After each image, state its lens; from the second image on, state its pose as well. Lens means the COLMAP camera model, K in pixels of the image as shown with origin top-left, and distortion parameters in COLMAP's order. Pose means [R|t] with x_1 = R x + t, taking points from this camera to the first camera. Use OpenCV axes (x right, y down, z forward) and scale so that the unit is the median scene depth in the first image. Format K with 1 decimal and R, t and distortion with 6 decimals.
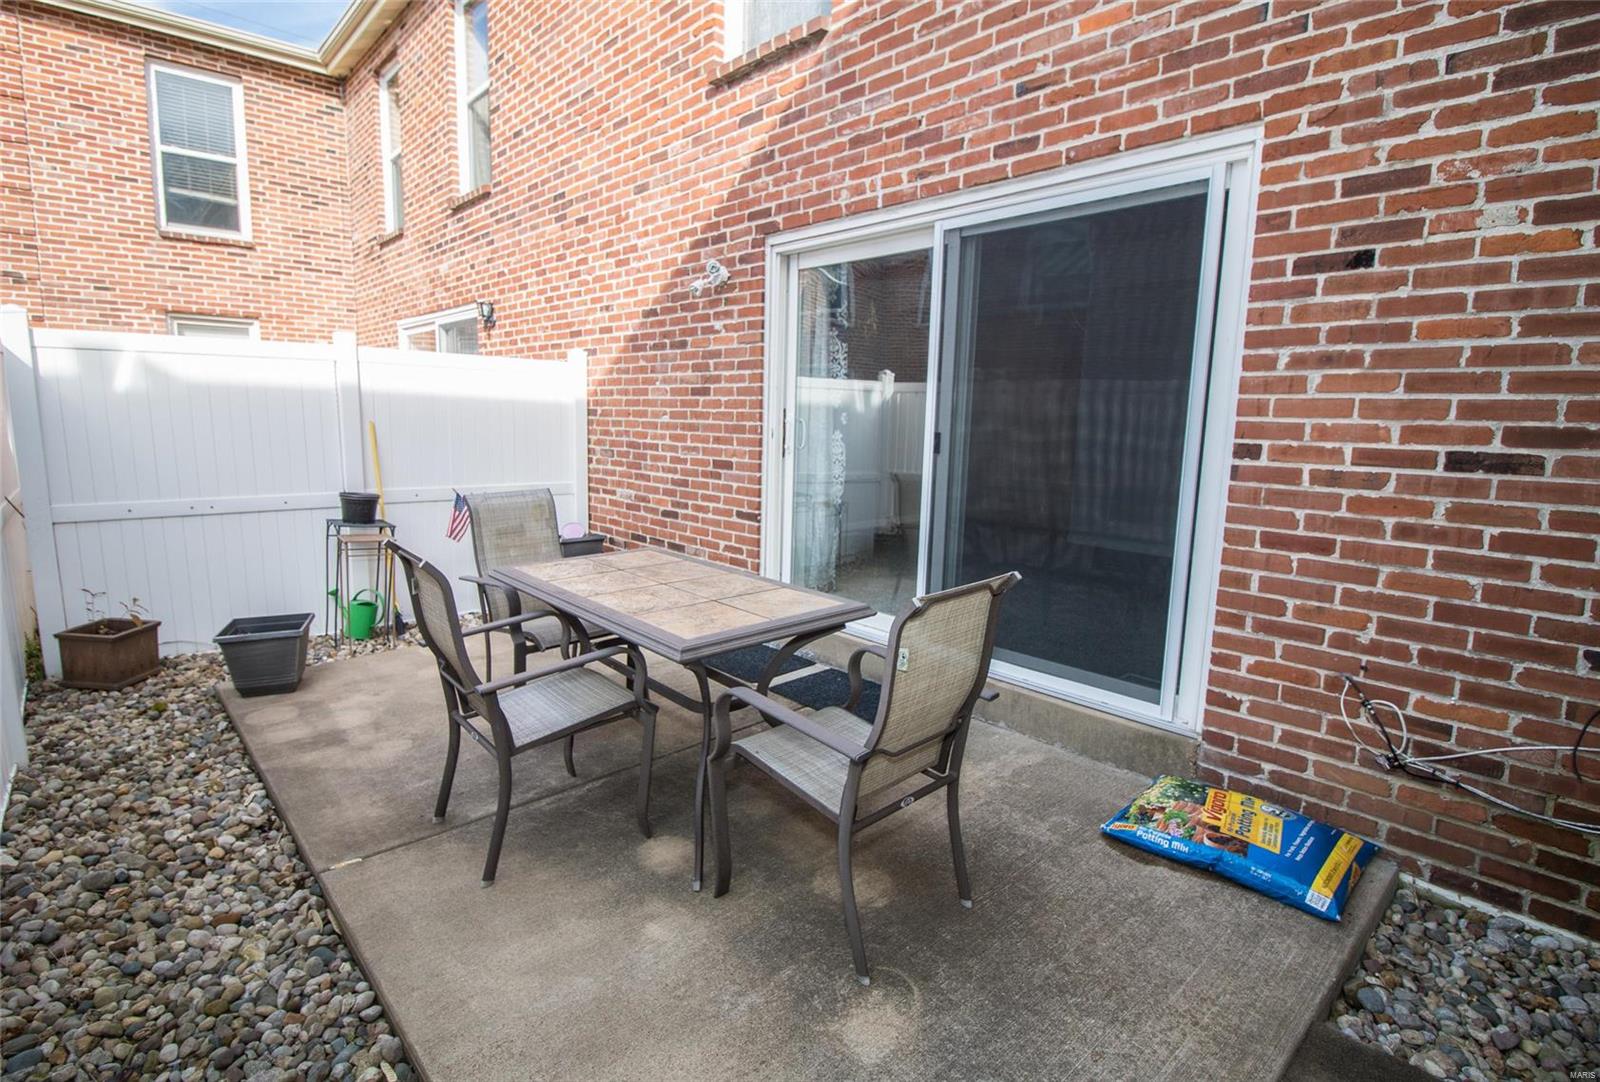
lens RADIAL K [[790.1, 0, 772.7], [0, 790.1, 527.3], [0, 0, 1]] dist [-0.001302, -0.012814]
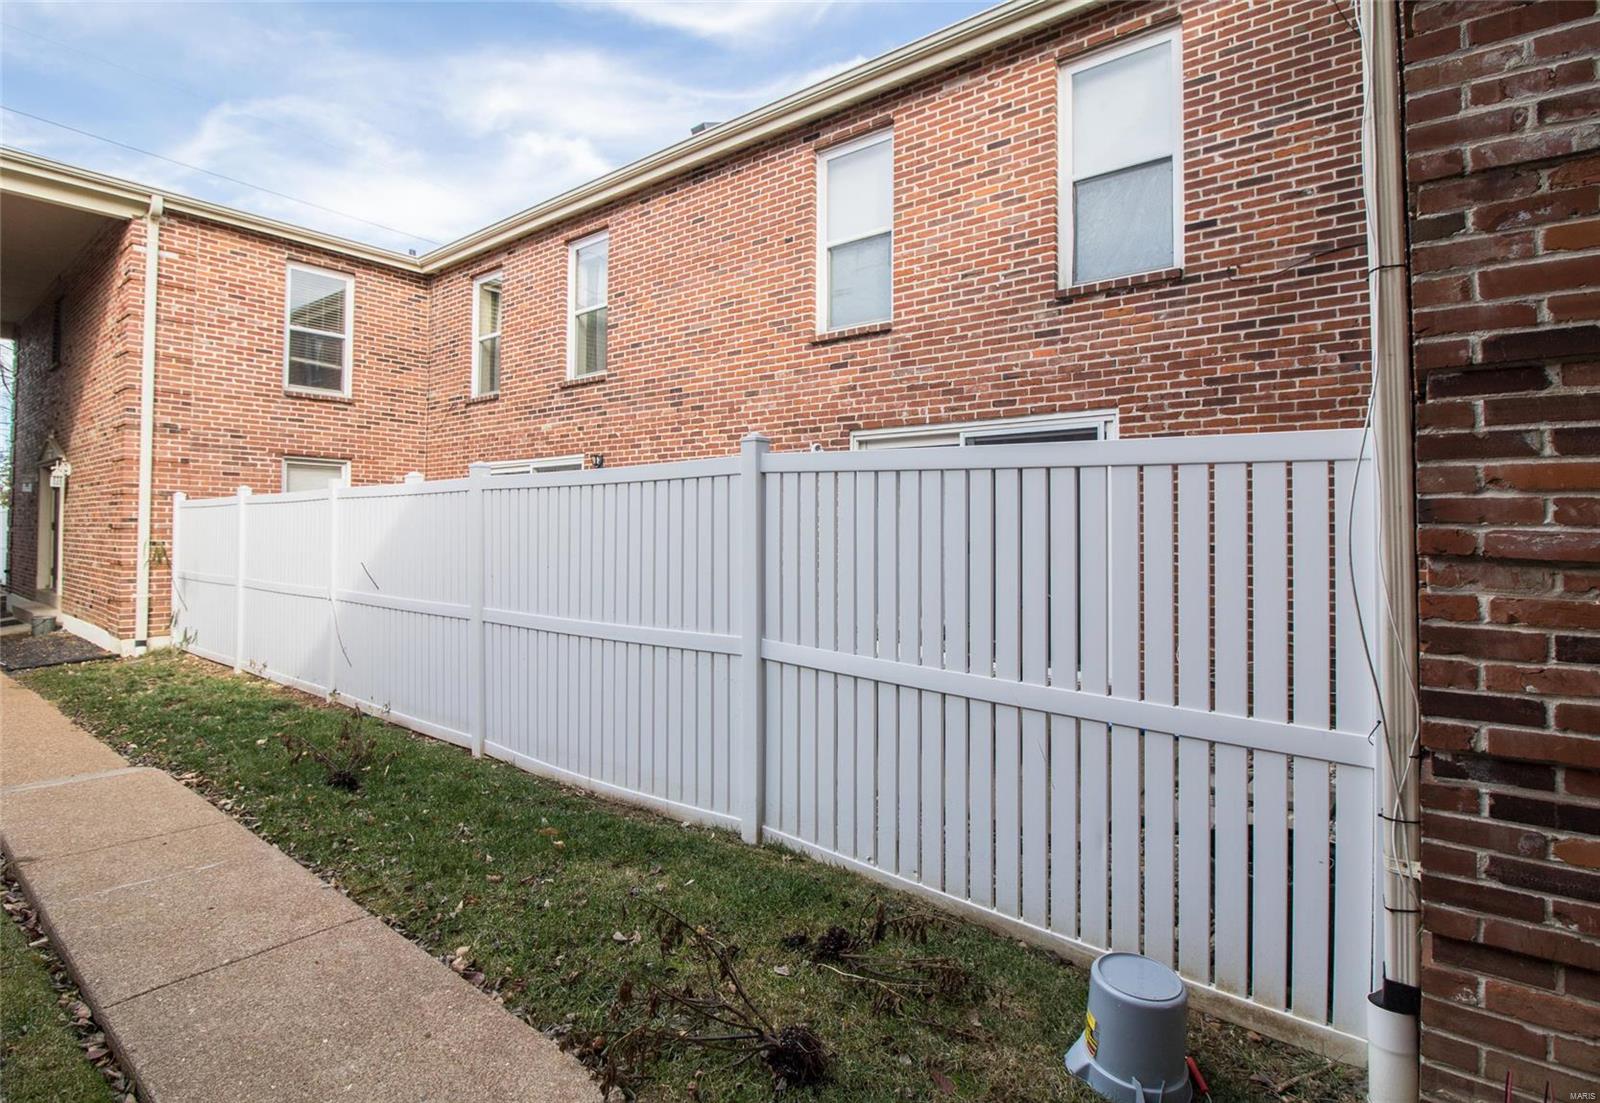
lens RADIAL K [[823.5, 0, 766.8], [0, 823.5, 500.3], [0, 0, 1]] dist [0.001807, -0.012547]
pose [[0.989681, -0.008347, 0.143048, -0.445819], [0.033431, 0.984201, -0.173868, 0.086659], [-0.139337, 0.176856, 0.974324, -0.696719]]
